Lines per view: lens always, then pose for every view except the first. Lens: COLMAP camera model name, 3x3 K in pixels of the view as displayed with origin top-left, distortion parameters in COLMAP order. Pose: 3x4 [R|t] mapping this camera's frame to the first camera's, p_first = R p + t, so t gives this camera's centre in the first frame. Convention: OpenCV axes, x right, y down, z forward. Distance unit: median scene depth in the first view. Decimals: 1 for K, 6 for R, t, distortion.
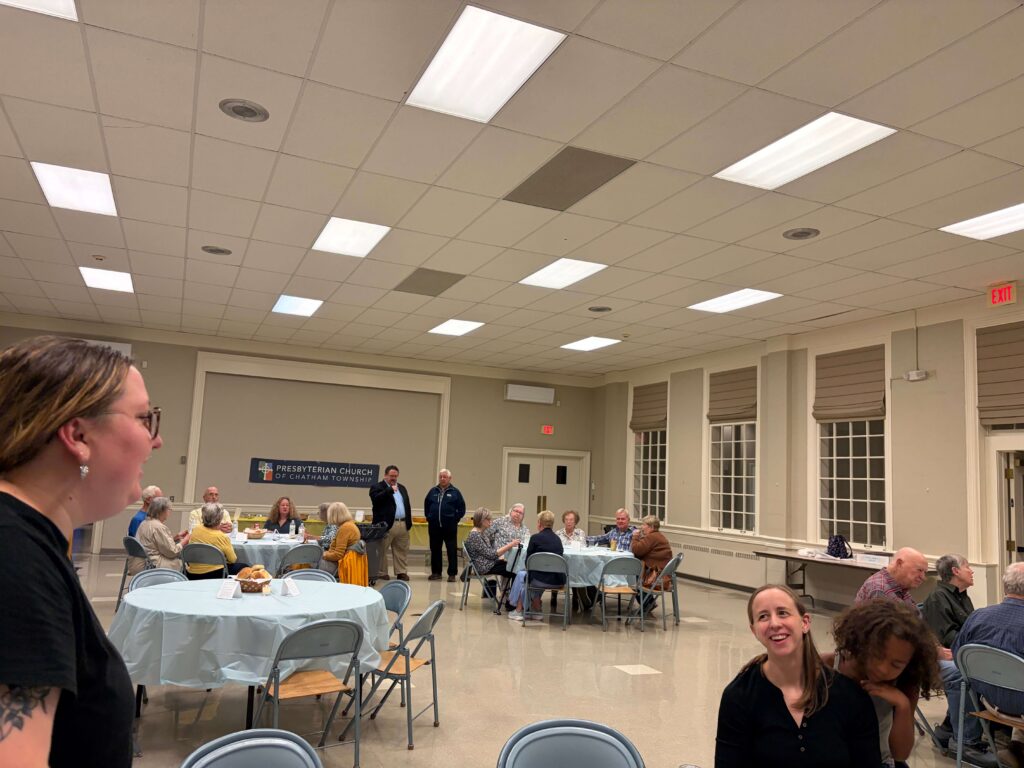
lens RADIAL K [[769.2, 0, 512.3], [0, 769.2, 388.0], [0, 0, 1]] dist [0.007208, -0.013622]
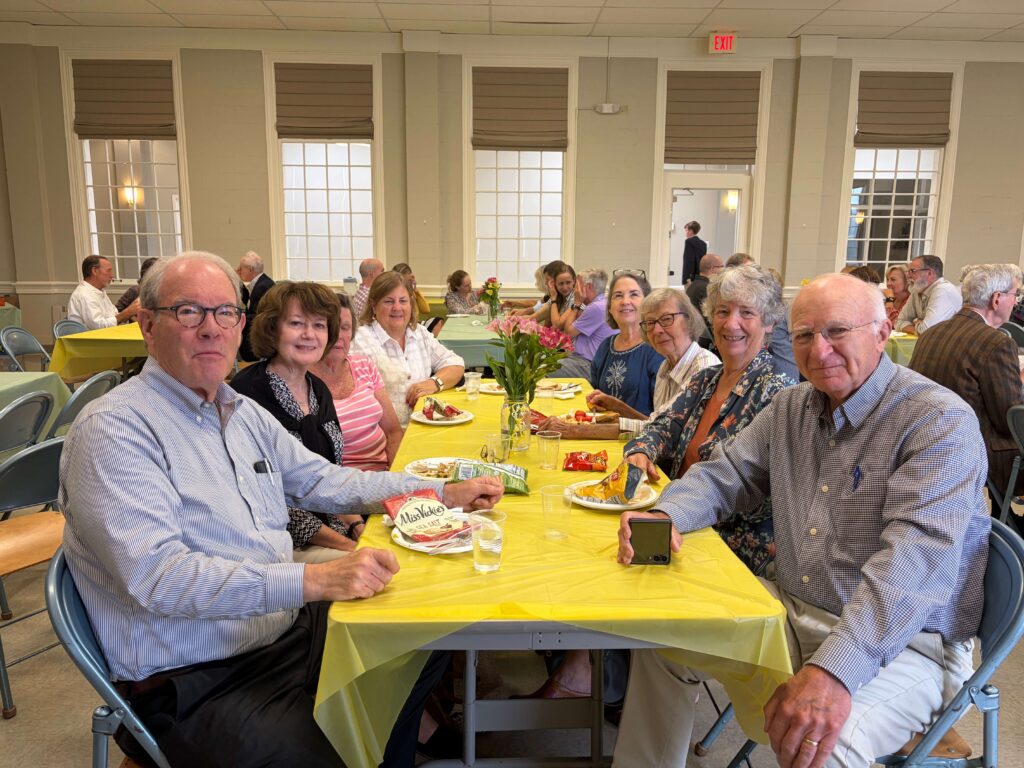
lens RADIAL K [[769.2, 0, 510.7], [0, 769.2, 387.0], [0, 0, 1]] dist [0.007208, -0.013622]
pose [[0.361491, -0.187939, 0.913238, -0.473943], [-0.103391, 0.965353, 0.239589, 0.100686], [-0.926625, -0.181030, 0.329535, 0.694848]]
